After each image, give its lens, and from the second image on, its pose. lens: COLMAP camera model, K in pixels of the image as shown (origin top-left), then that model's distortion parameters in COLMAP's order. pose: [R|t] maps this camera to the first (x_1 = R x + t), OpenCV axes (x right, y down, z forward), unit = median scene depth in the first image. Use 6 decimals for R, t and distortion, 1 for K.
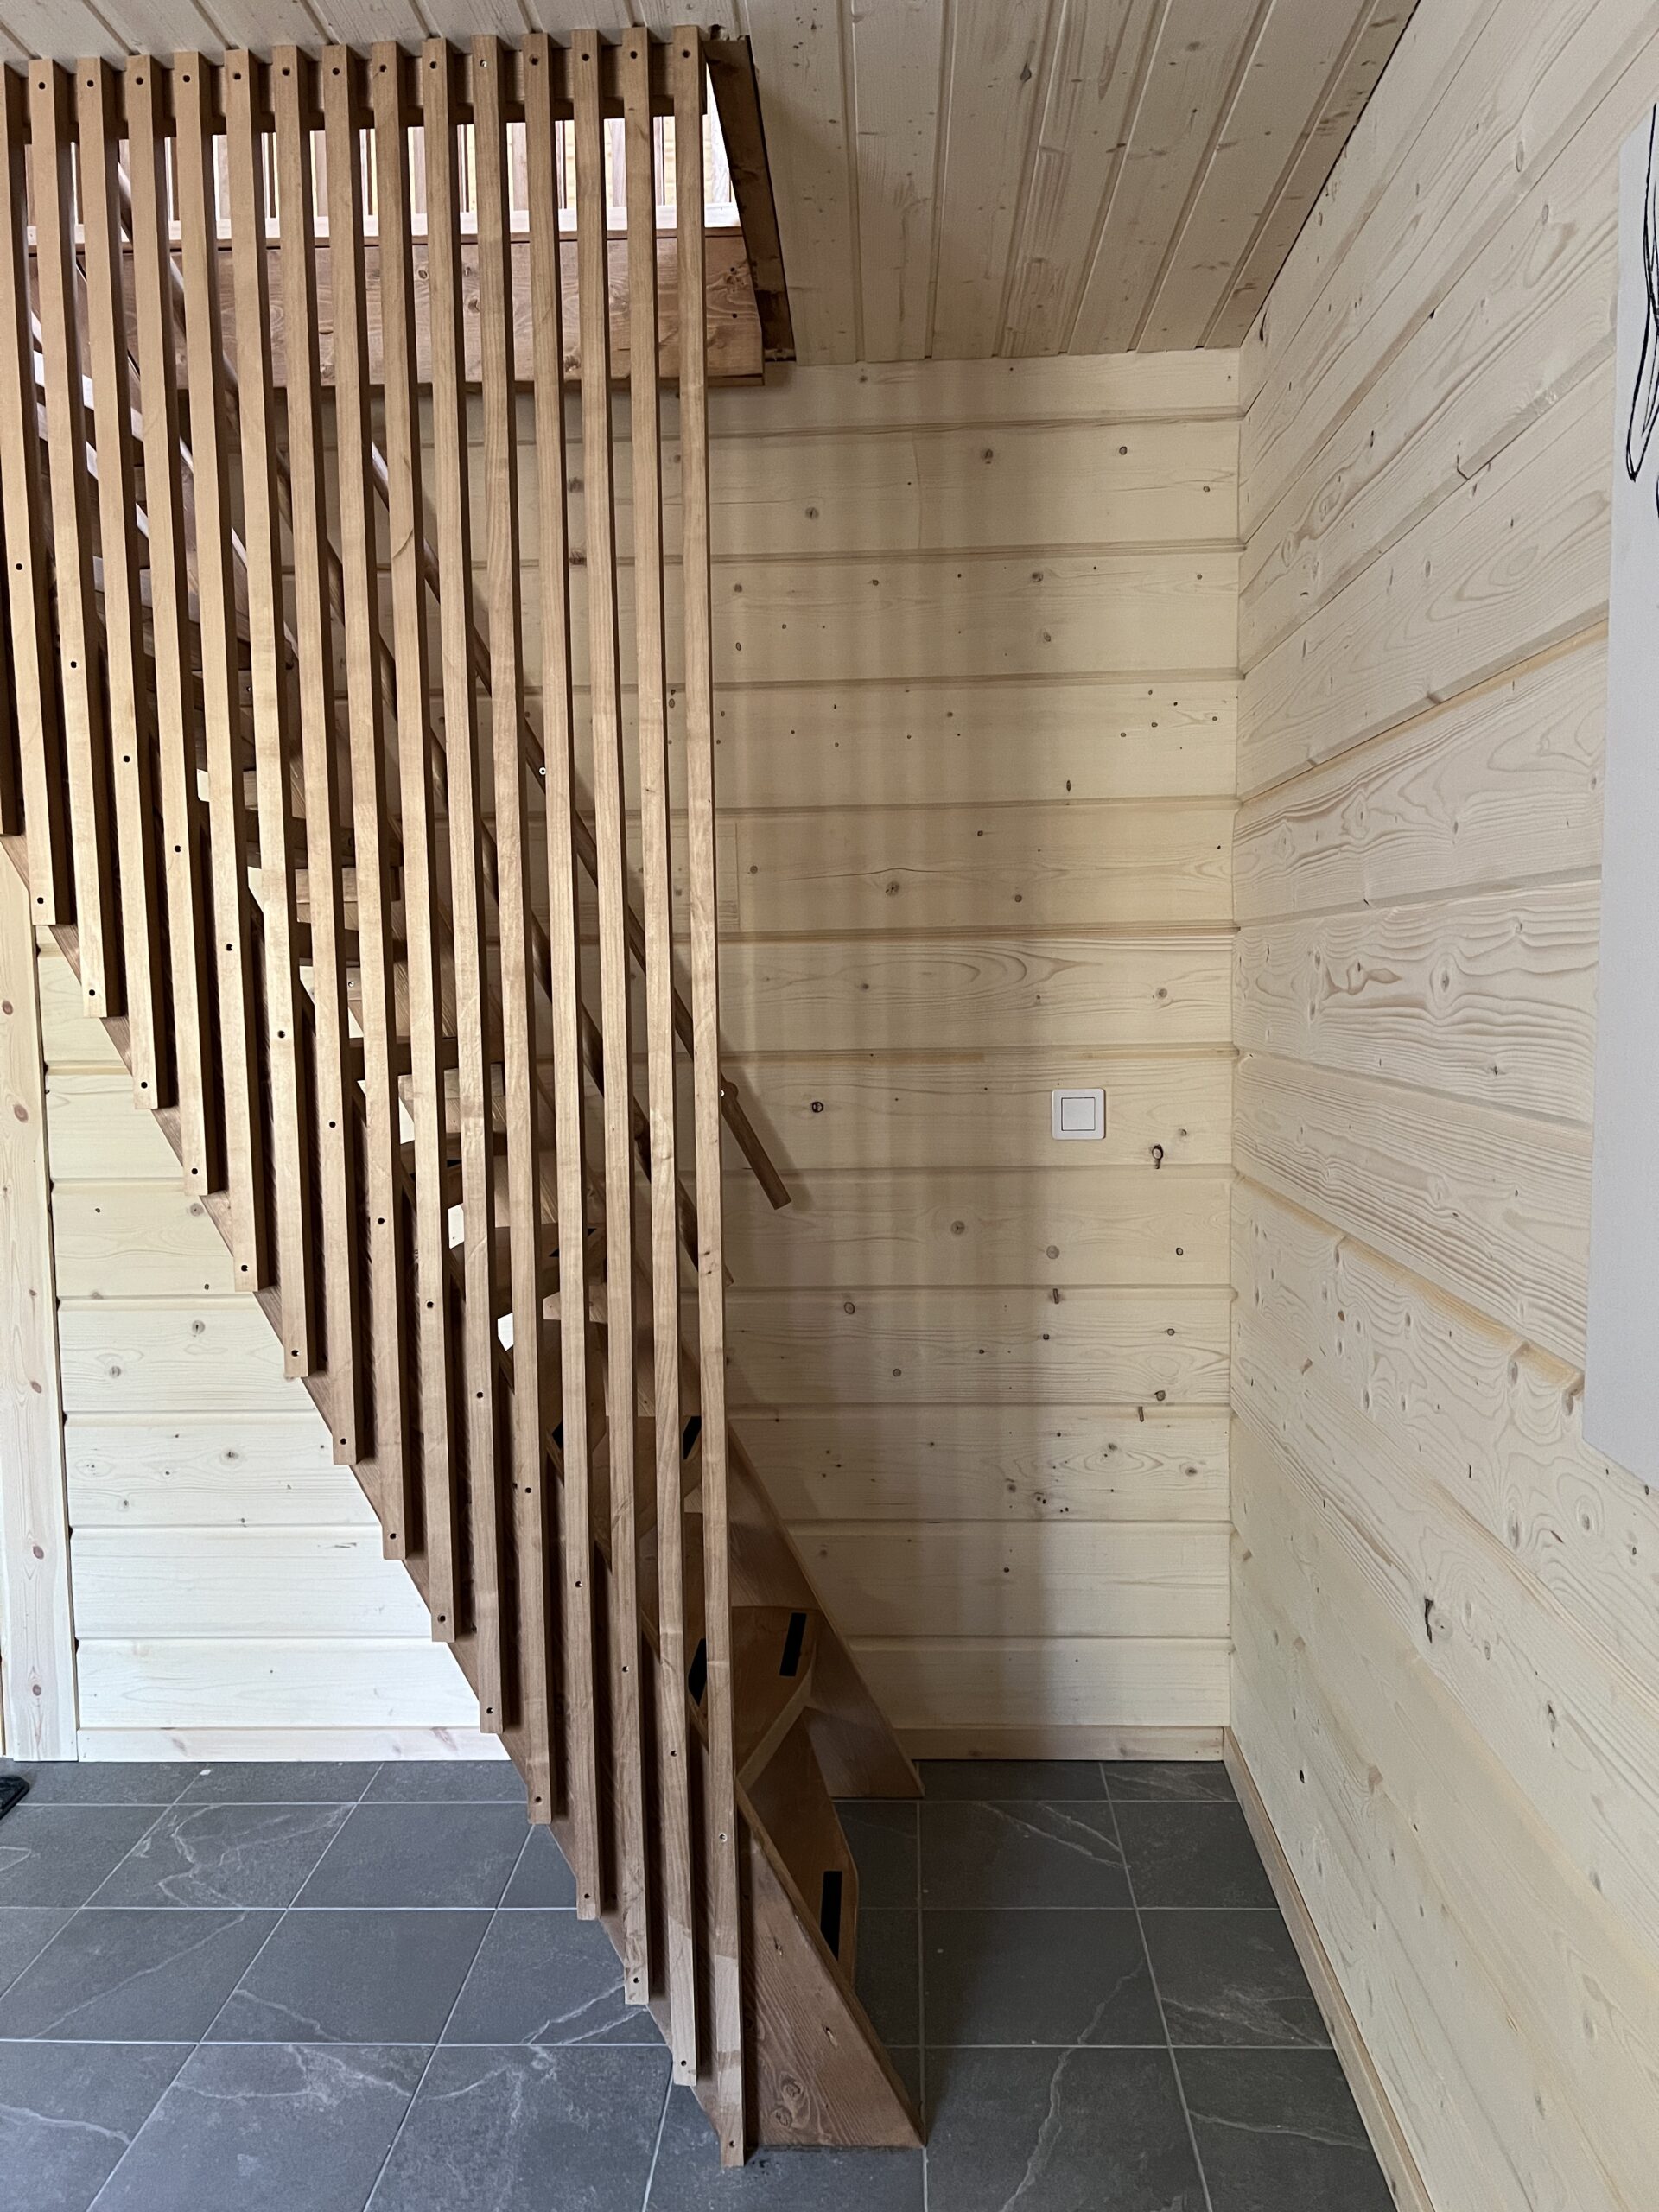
lens RADIAL K [[1660.6, 0, 831.3], [0, 1660.6, 1112.4], [0, 0, 1]] dist [0.052907, -0.062924]
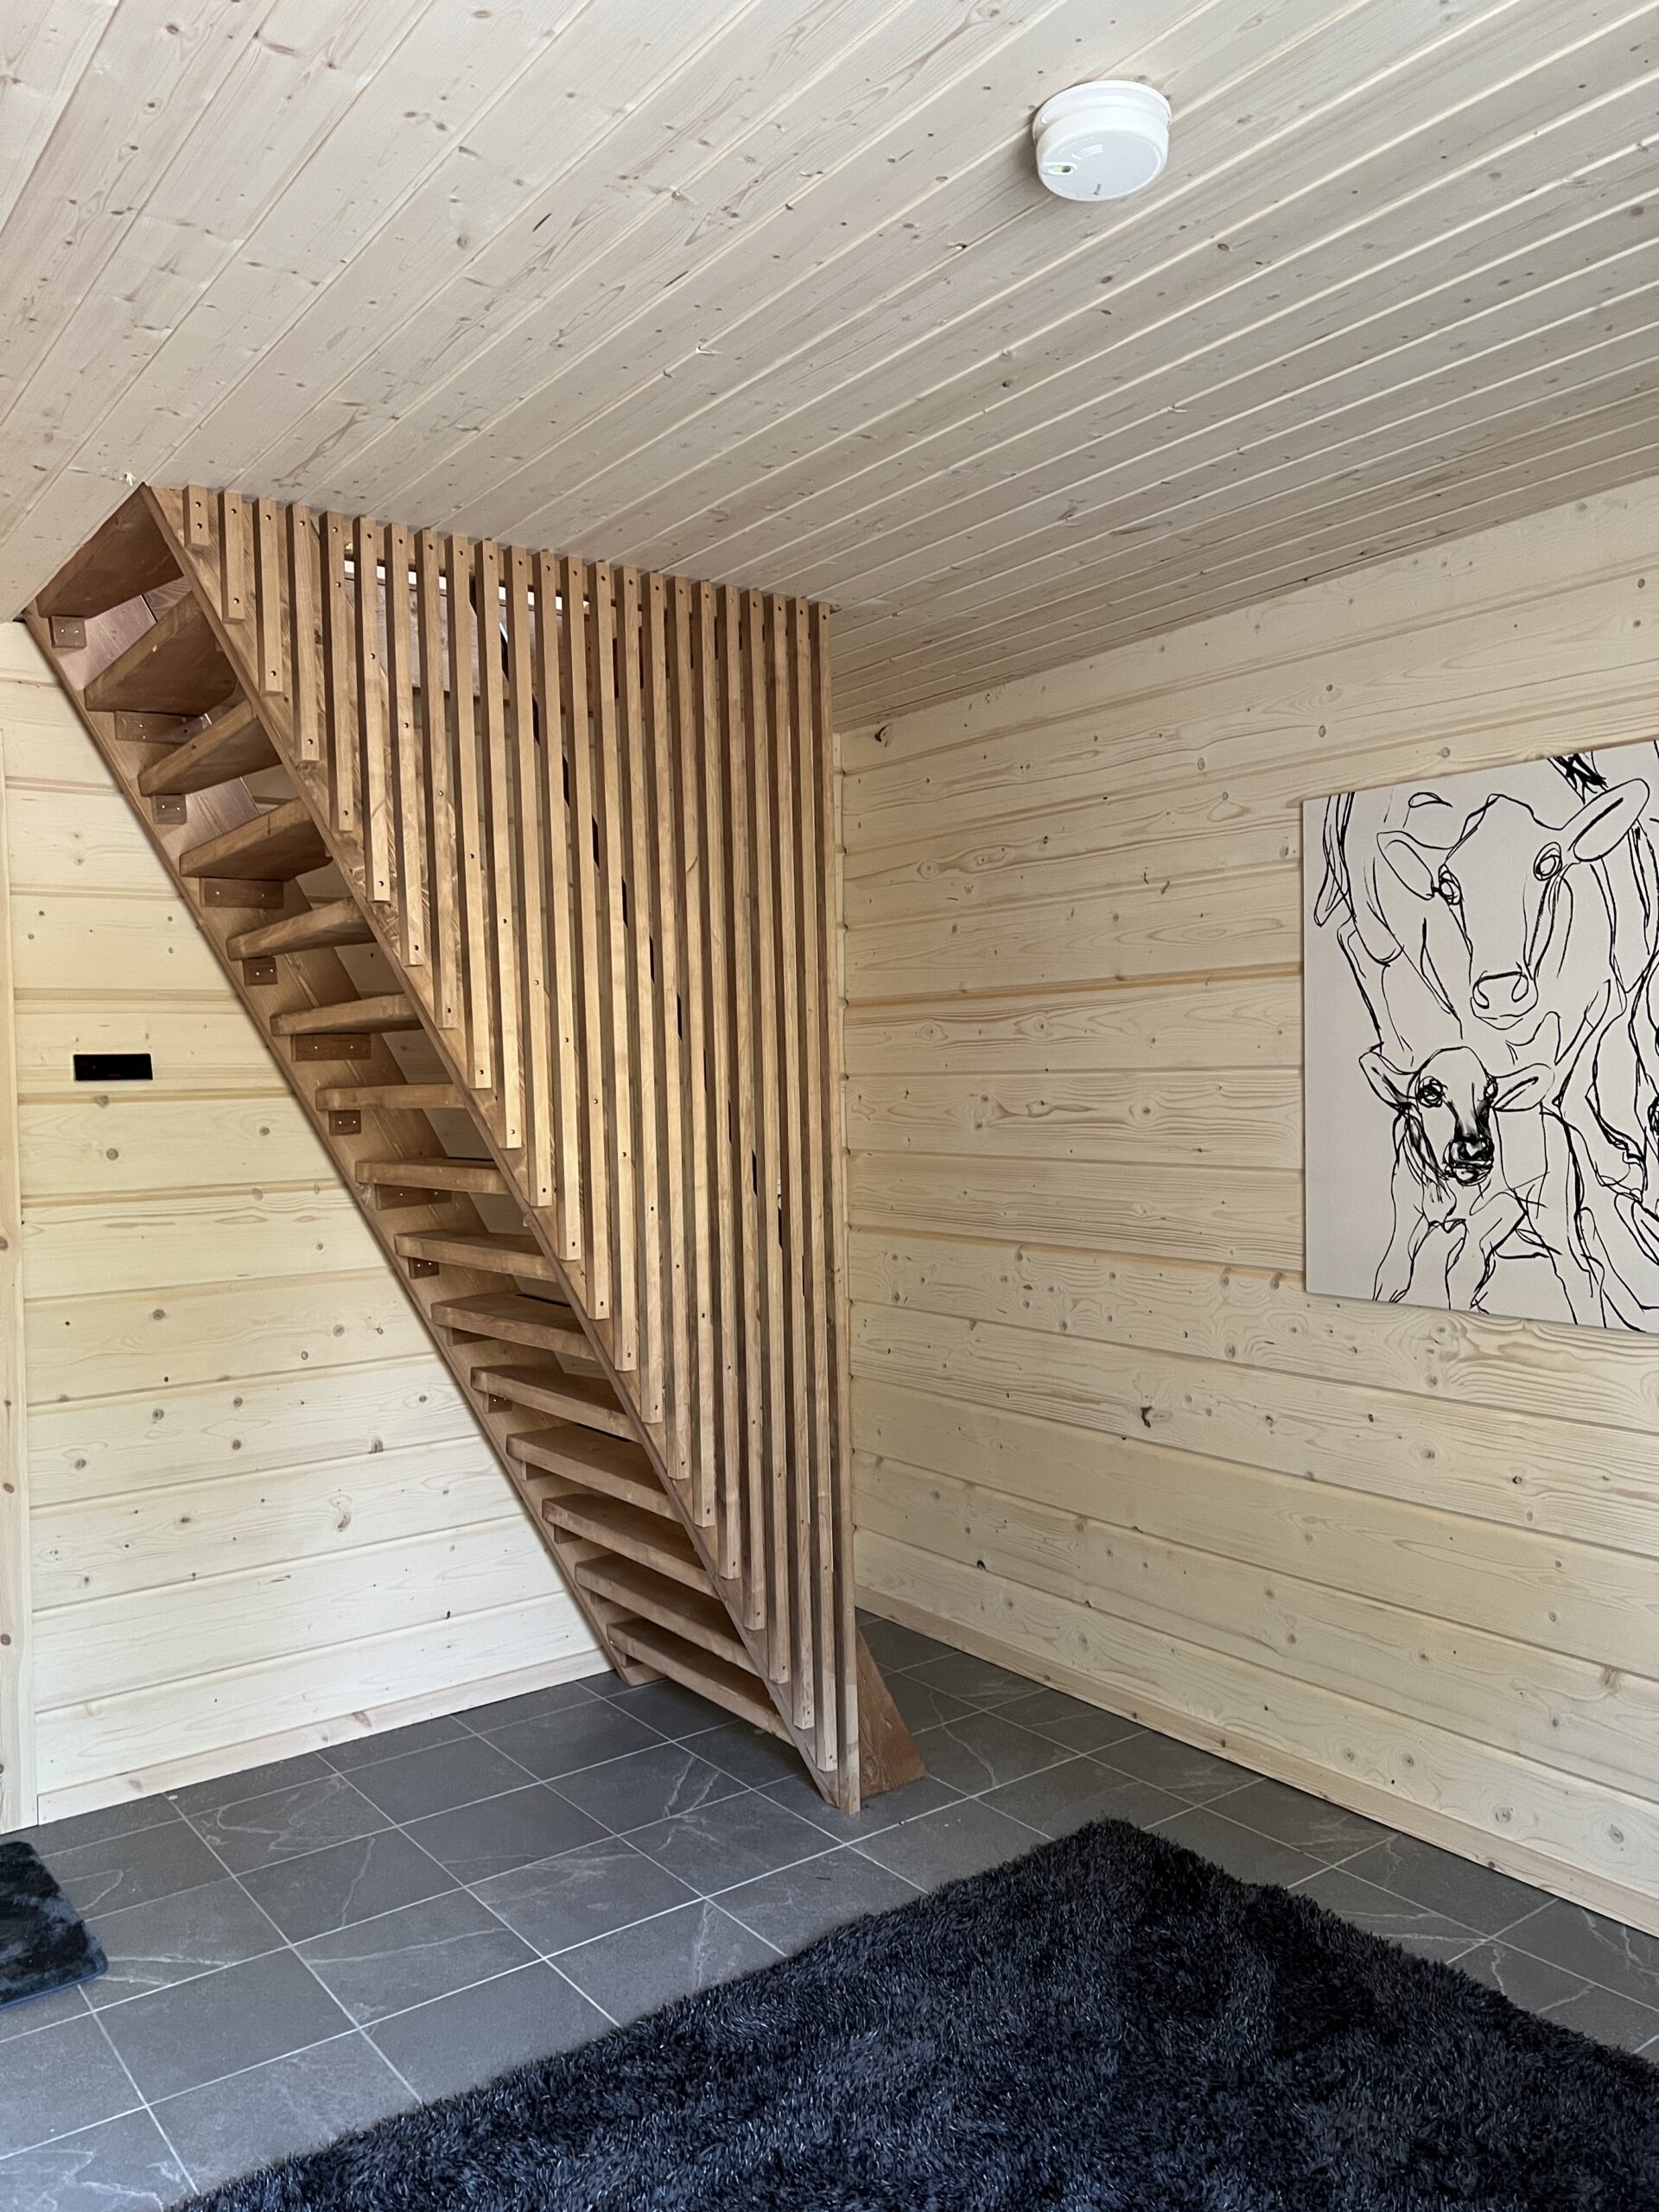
lens RADIAL K [[1660.6, 0, 826.7], [0, 1660.6, 1107.0], [0, 0, 1]] dist [0.052907, -0.062924]
pose [[0.779012, -0.015296, 0.626822, -0.752704], [0.060898, 0.996822, -0.051359, 0.000774], [-0.624044, 0.078181, 0.777468, -0.236164]]
